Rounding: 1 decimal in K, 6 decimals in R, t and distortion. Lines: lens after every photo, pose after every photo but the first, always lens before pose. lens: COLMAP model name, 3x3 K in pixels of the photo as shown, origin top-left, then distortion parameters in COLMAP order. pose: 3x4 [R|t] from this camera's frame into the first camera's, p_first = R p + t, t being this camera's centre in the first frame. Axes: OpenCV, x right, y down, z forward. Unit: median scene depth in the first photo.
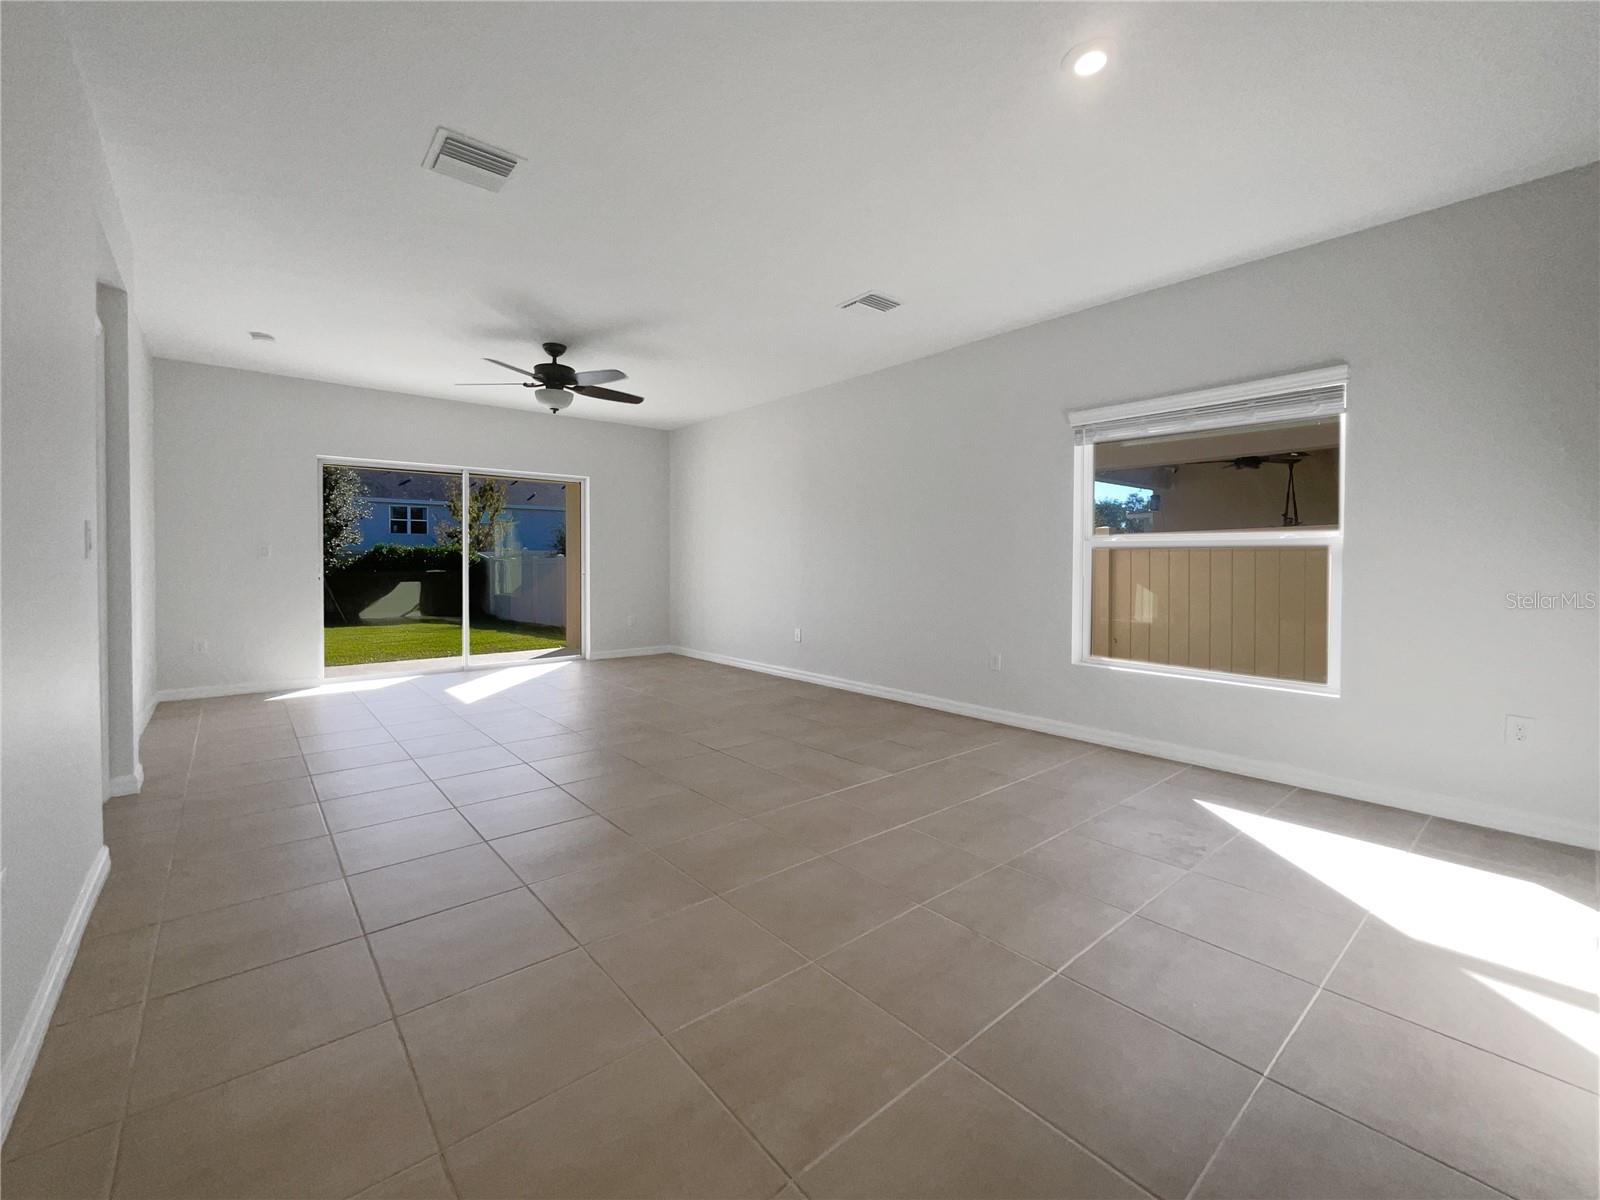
lens RADIAL K [[671.3, 0, 805.9], [0, 671.3, 589.3], [0, 0, 1]] dist [0.006030, -0.000740]
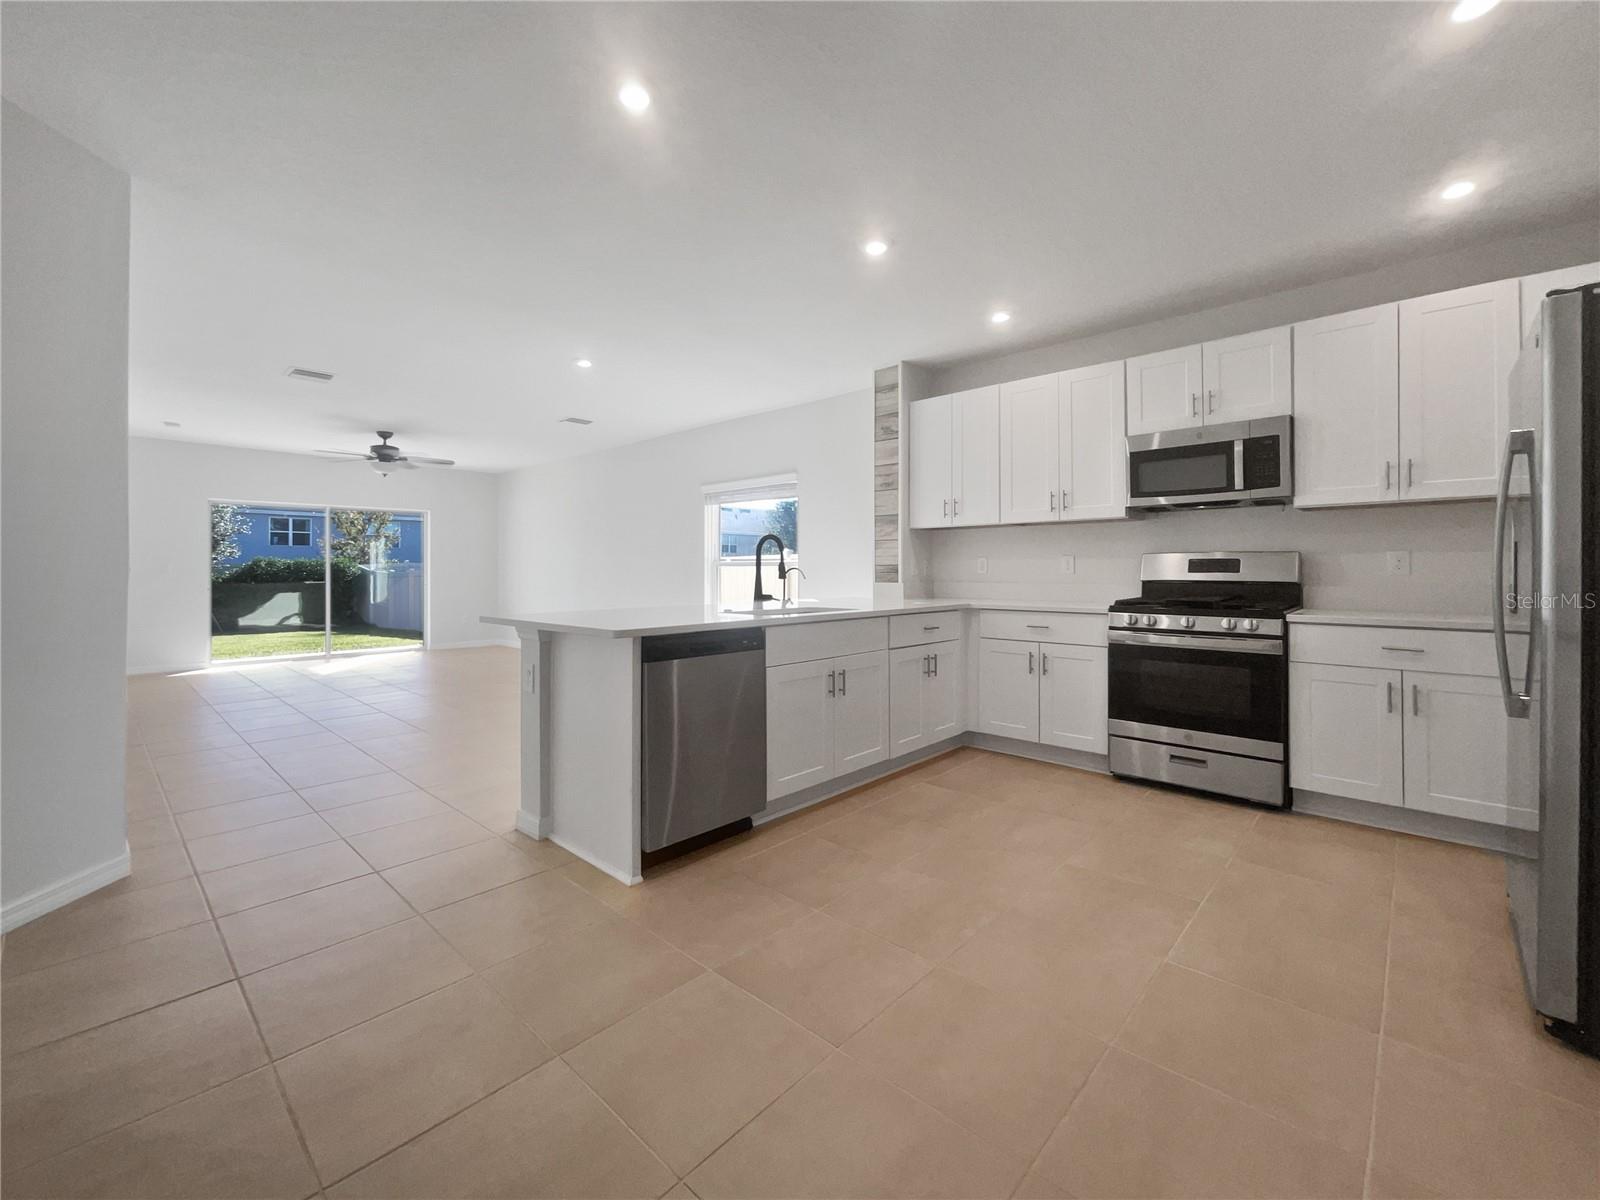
lens RADIAL K [[671.3, 0, 795.2], [0, 671.3, 582.6], [0, 0, 1]] dist [0.006030, -0.000740]
pose [[0.994061, -0.007556, 0.108561, 0.117220], [0.010106, 0.999685, -0.022956, 0.006020], [-0.108353, 0.023917, 0.993825, -0.185401]]
